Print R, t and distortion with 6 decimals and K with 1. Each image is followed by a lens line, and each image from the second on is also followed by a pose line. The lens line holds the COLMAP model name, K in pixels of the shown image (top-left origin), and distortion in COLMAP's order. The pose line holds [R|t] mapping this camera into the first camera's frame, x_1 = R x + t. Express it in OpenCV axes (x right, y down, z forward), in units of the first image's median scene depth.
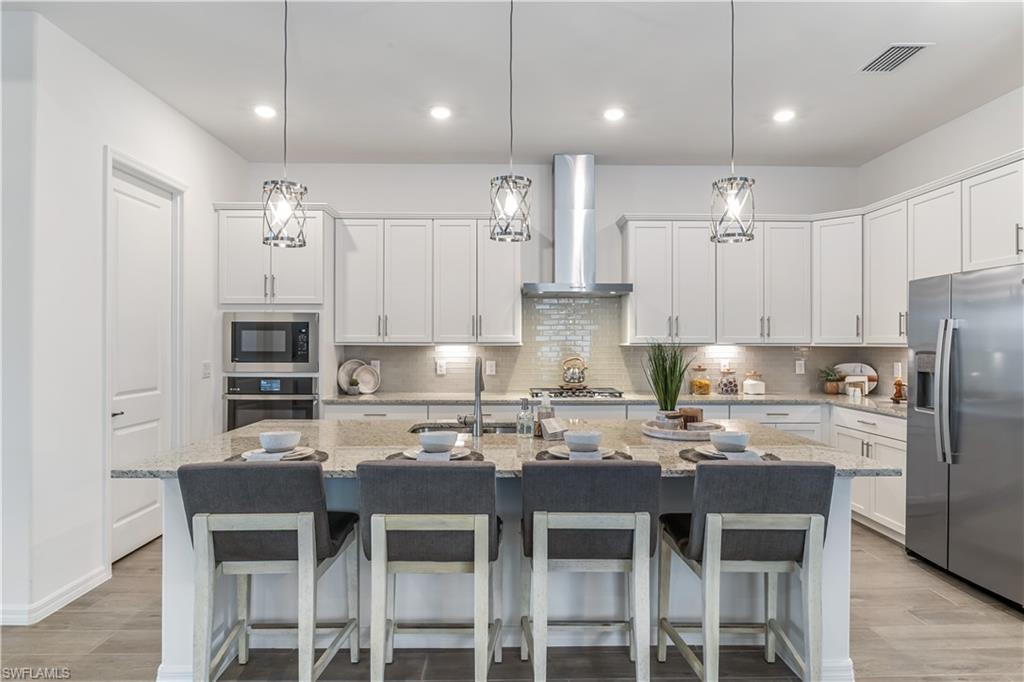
lens RADIAL K [[558.5, 0, 517.1], [0, 558.5, 350.7], [0, 0, 1]] dist [0.008061, 0.000517]
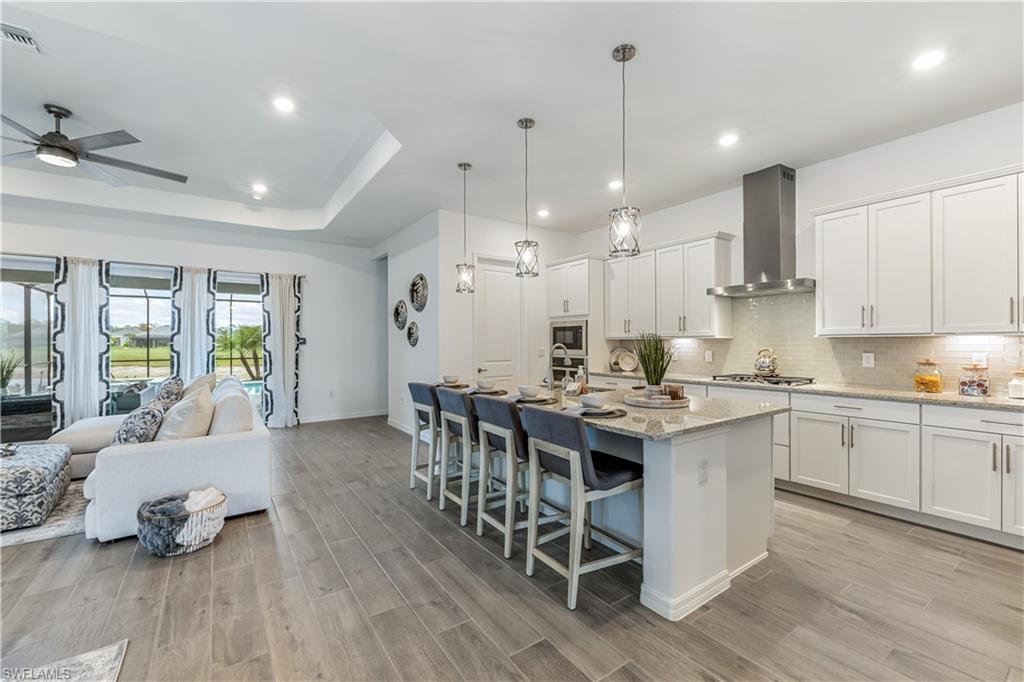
lens RADIAL K [[429.5, 0, 511.4], [0, 429.5, 342.7], [0, 0, 1]] dist [-0.001694, -0.000134]
pose [[0.551772, -0.002441, -0.833992, 0.555957], [-0.003688, 0.999979, -0.005366, 0.007552], [0.833987, 0.006037, 0.551751, 0.096186]]
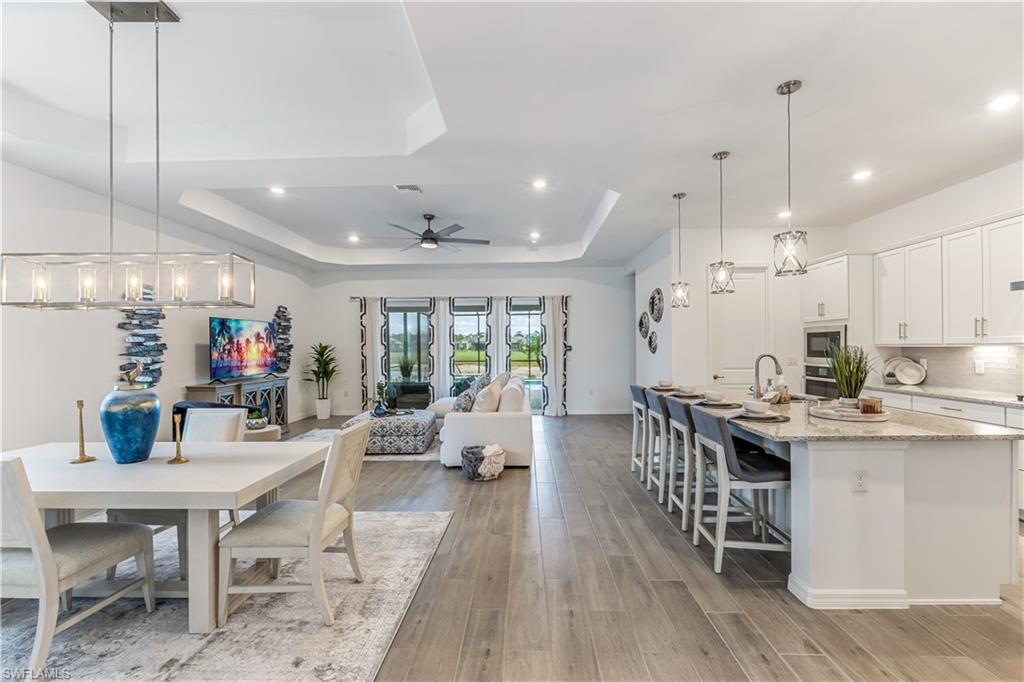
lens RADIAL K [[429.5, 0, 511.7], [0, 429.5, 347.7], [0, 0, 1]] dist [-0.001694, -0.000134]
pose [[-0.049693, 0.000262, -0.998764, 0.775992], [-0.000911, 1.000000, 0.000308, -0.006218], [0.998764, 0.000925, -0.049693, 0.159373]]
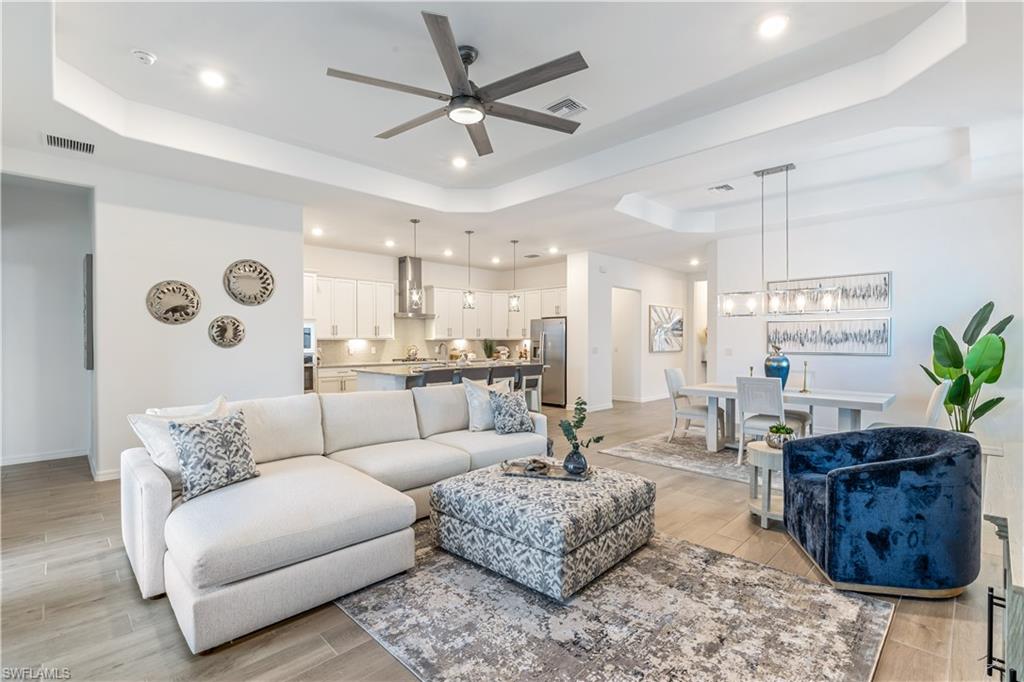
lens RADIAL K [[464.5, 0, 512.3], [0, 464.5, 344.2], [0, 0, 1]] dist [0.000654, 0.000011]
pose [[0.726300, -0.008531, 0.687325, -0.937668], [0.008823, 0.999956, 0.003088, 0.006974], [-0.687321, 0.003822, 0.726344, -0.682797]]
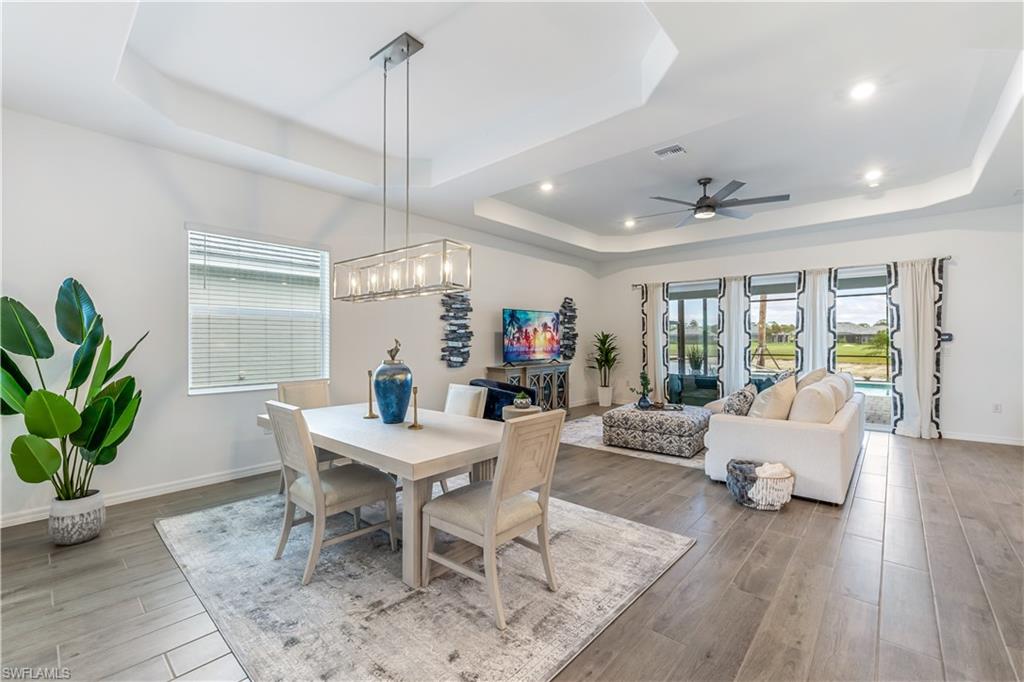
lens RADIAL K [[429.5, 0, 511.9], [0, 429.5, 339.8], [0, 0, 1]] dist [-0.001694, -0.000134]
pose [[-0.677124, -0.001261, -0.735868, 0.636225], [-0.005120, 0.999982, 0.002998, 0.006141], [0.735851, 0.005797, -0.677118, 0.230229]]
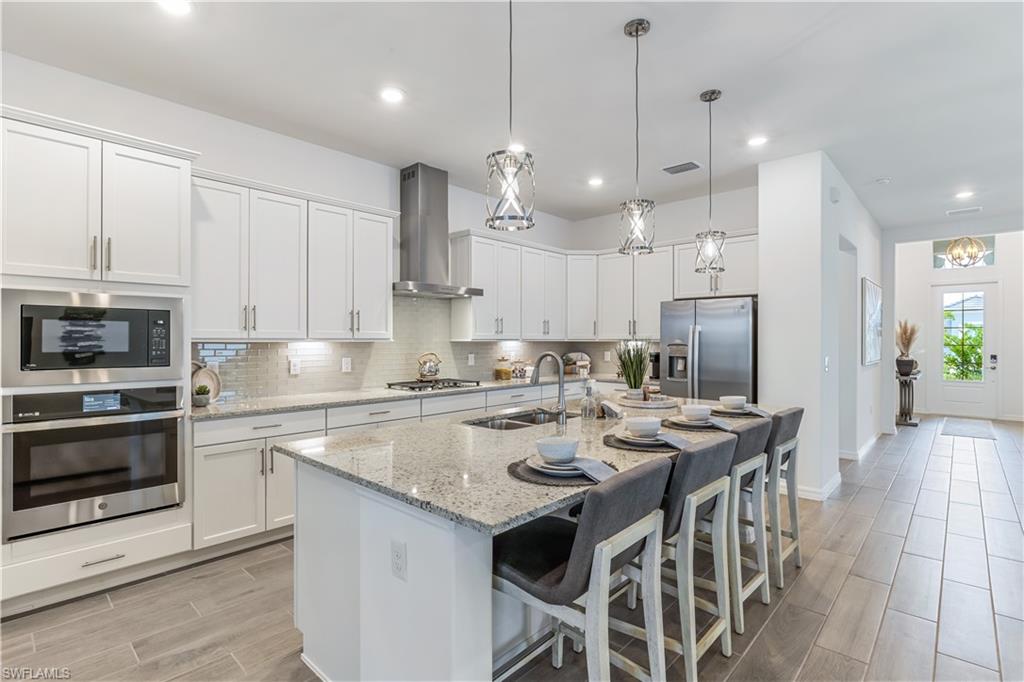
lens RADIAL K [[483.9, 0, 516.2], [0, 483.9, 344.2], [0, 0, 1]] dist [-0.014313, 0.002745]
pose [[0.693712, -0.007410, 0.720214, -0.476019], [0.006294, 0.999971, 0.004226, -0.007045], [-0.720225, 0.001602, 0.693739, 0.229015]]
